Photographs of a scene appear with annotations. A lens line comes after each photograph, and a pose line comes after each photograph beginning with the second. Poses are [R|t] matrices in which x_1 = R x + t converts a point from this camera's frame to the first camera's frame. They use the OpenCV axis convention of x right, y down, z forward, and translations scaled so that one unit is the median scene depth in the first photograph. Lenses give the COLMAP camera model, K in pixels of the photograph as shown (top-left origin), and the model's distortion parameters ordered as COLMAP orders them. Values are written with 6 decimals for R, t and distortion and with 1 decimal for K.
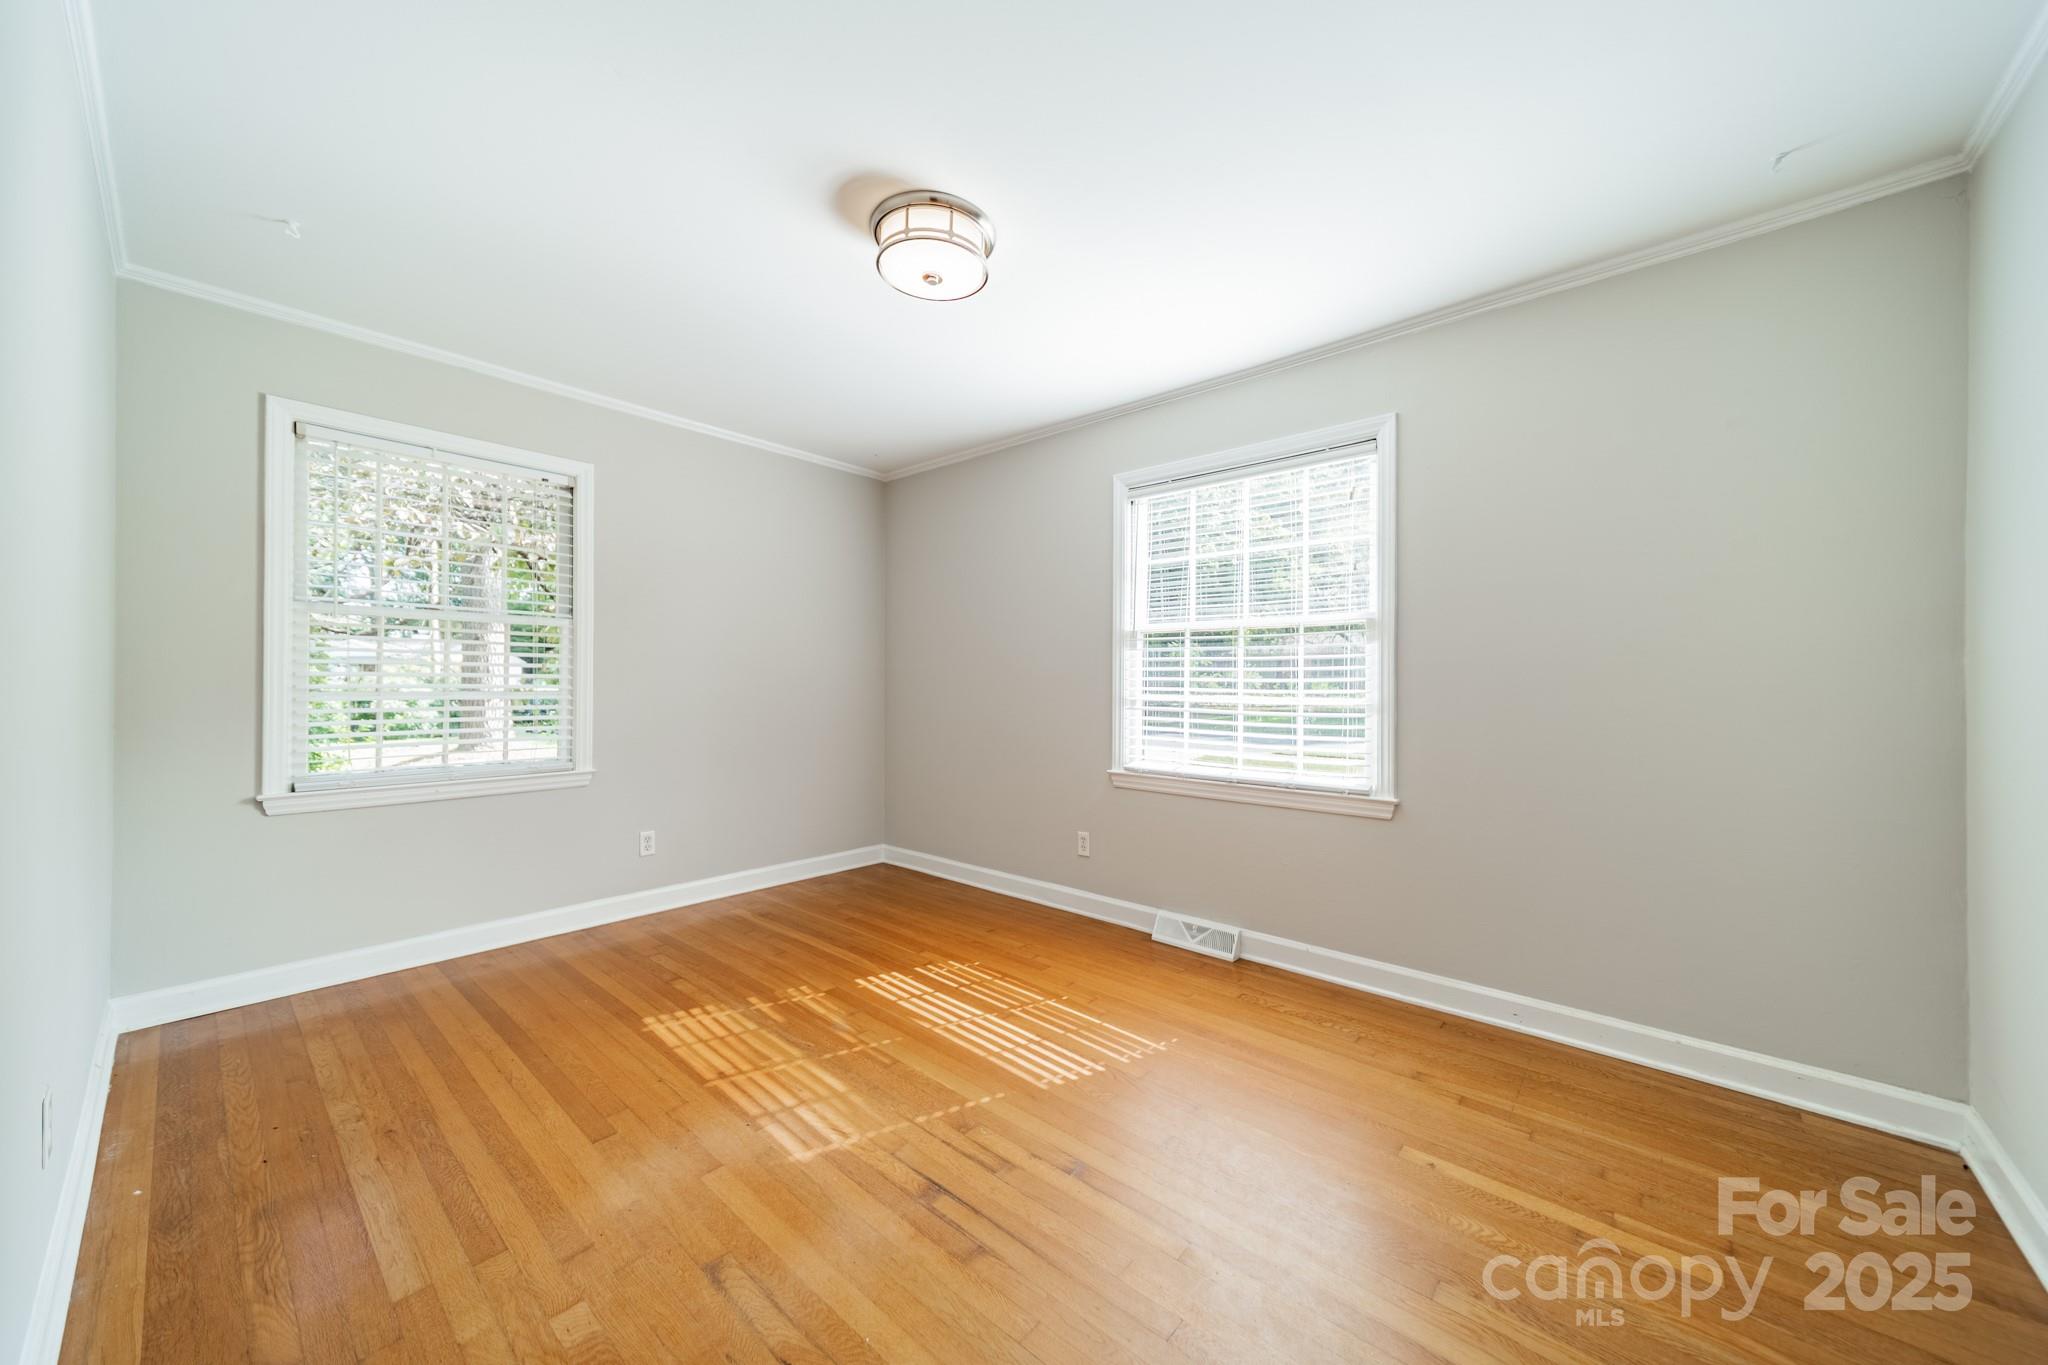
lens RADIAL K [[726.3, 0, 1024.0], [0, 726.3, 682.5], [0, 0, 1]] dist [0.009067, -0.000002]
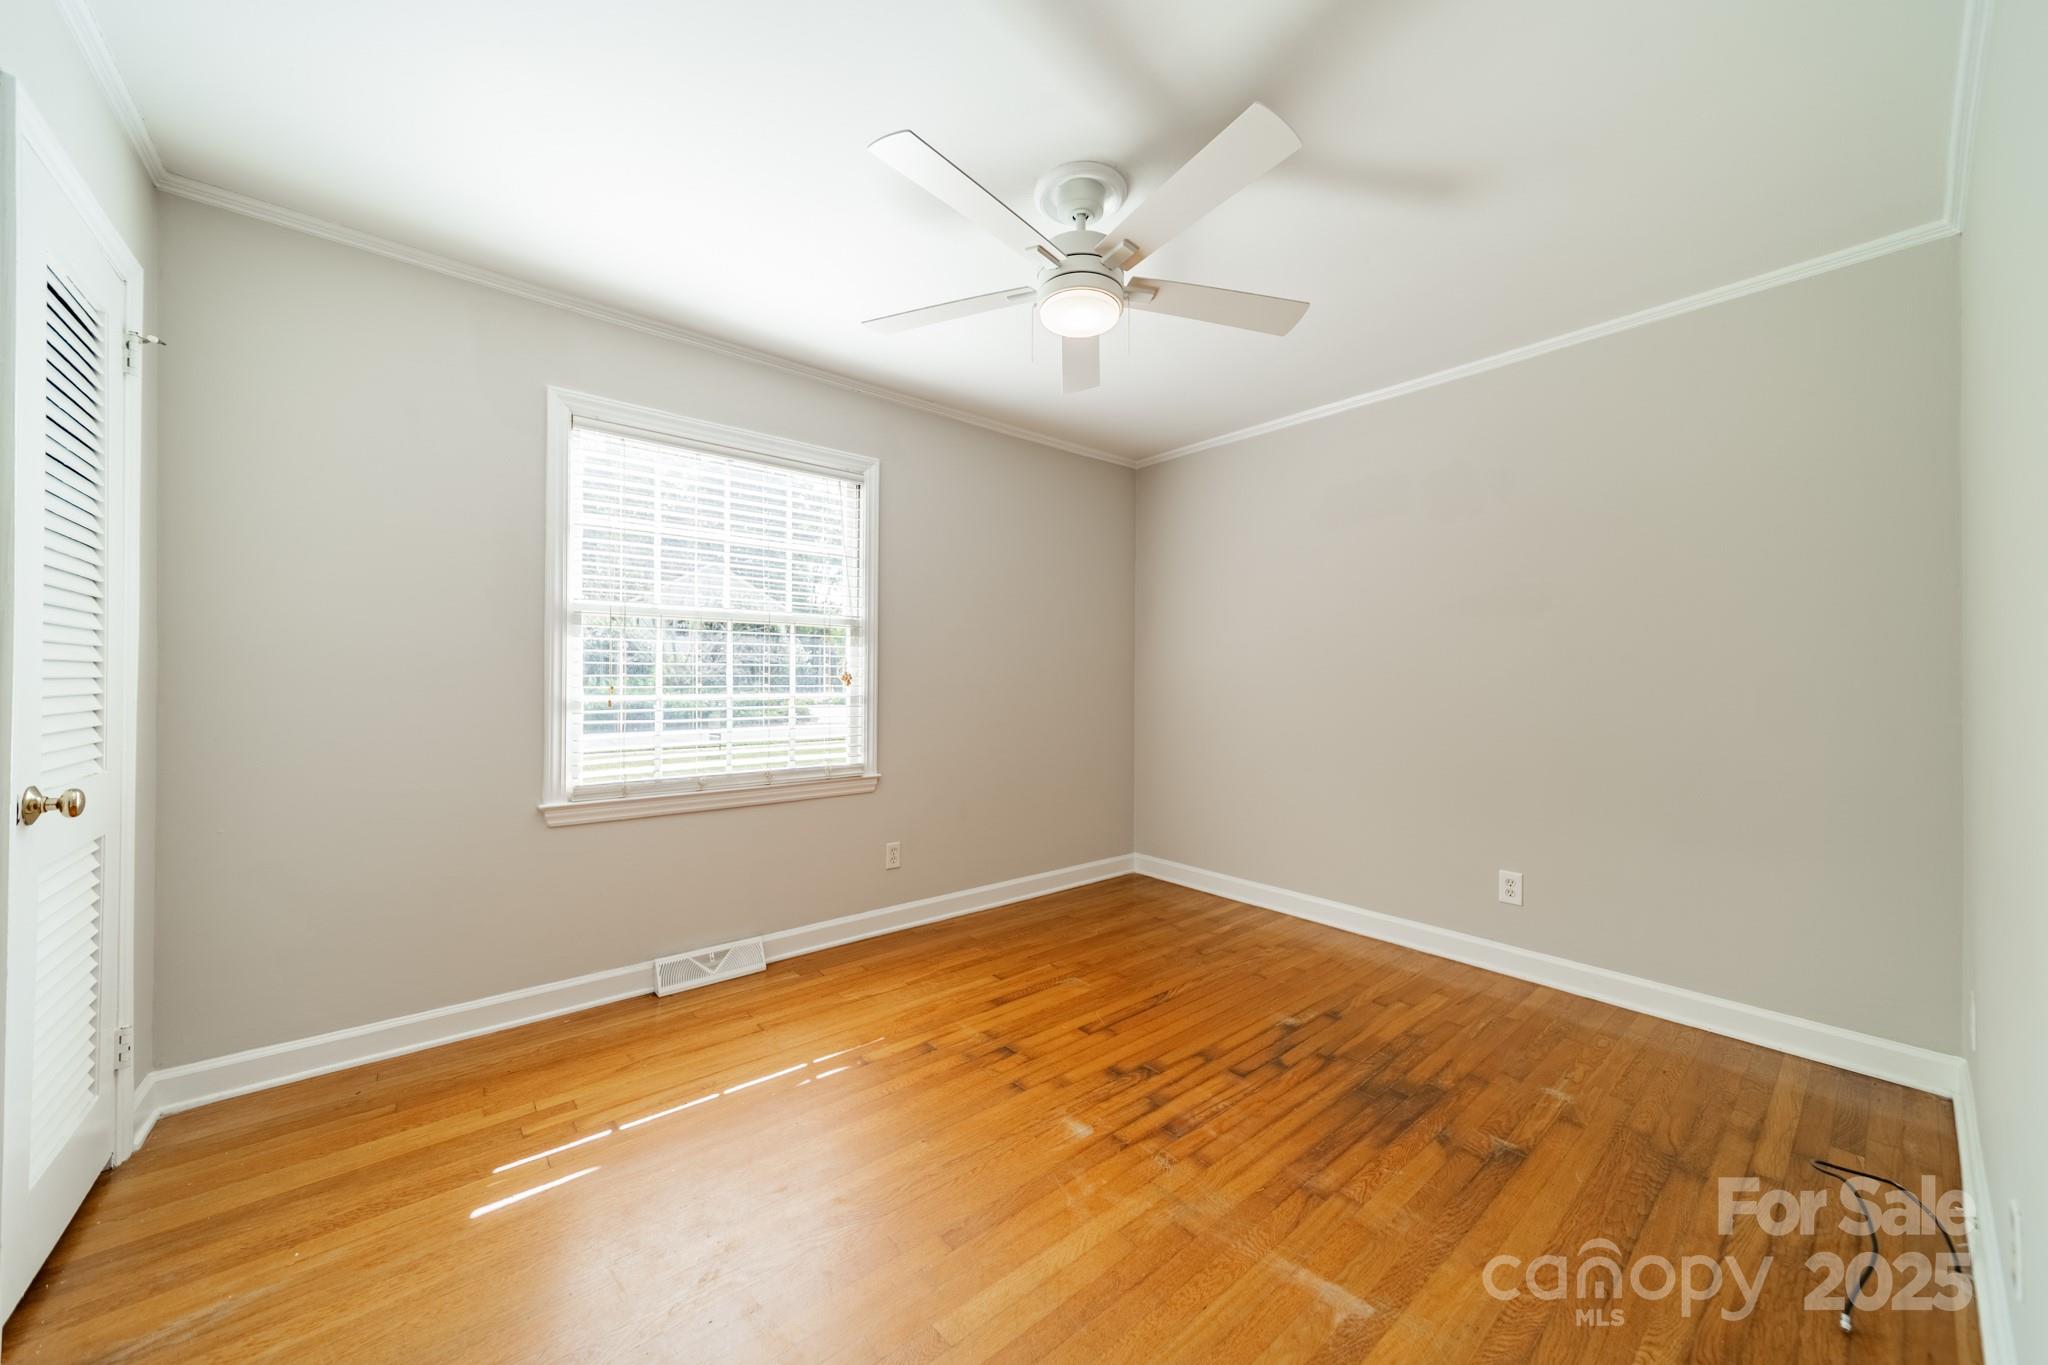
lens RADIAL K [[726.3, 0, 1024.0], [0, 726.3, 682.5], [0, 0, 1]] dist [0.009067, -0.000002]
pose [[0.169888, -0.011751, 0.985393, -0.592189], [-0.002188, 0.999922, 0.012302, -0.007886], [-0.985461, -0.004246, 0.169849, 0.498558]]
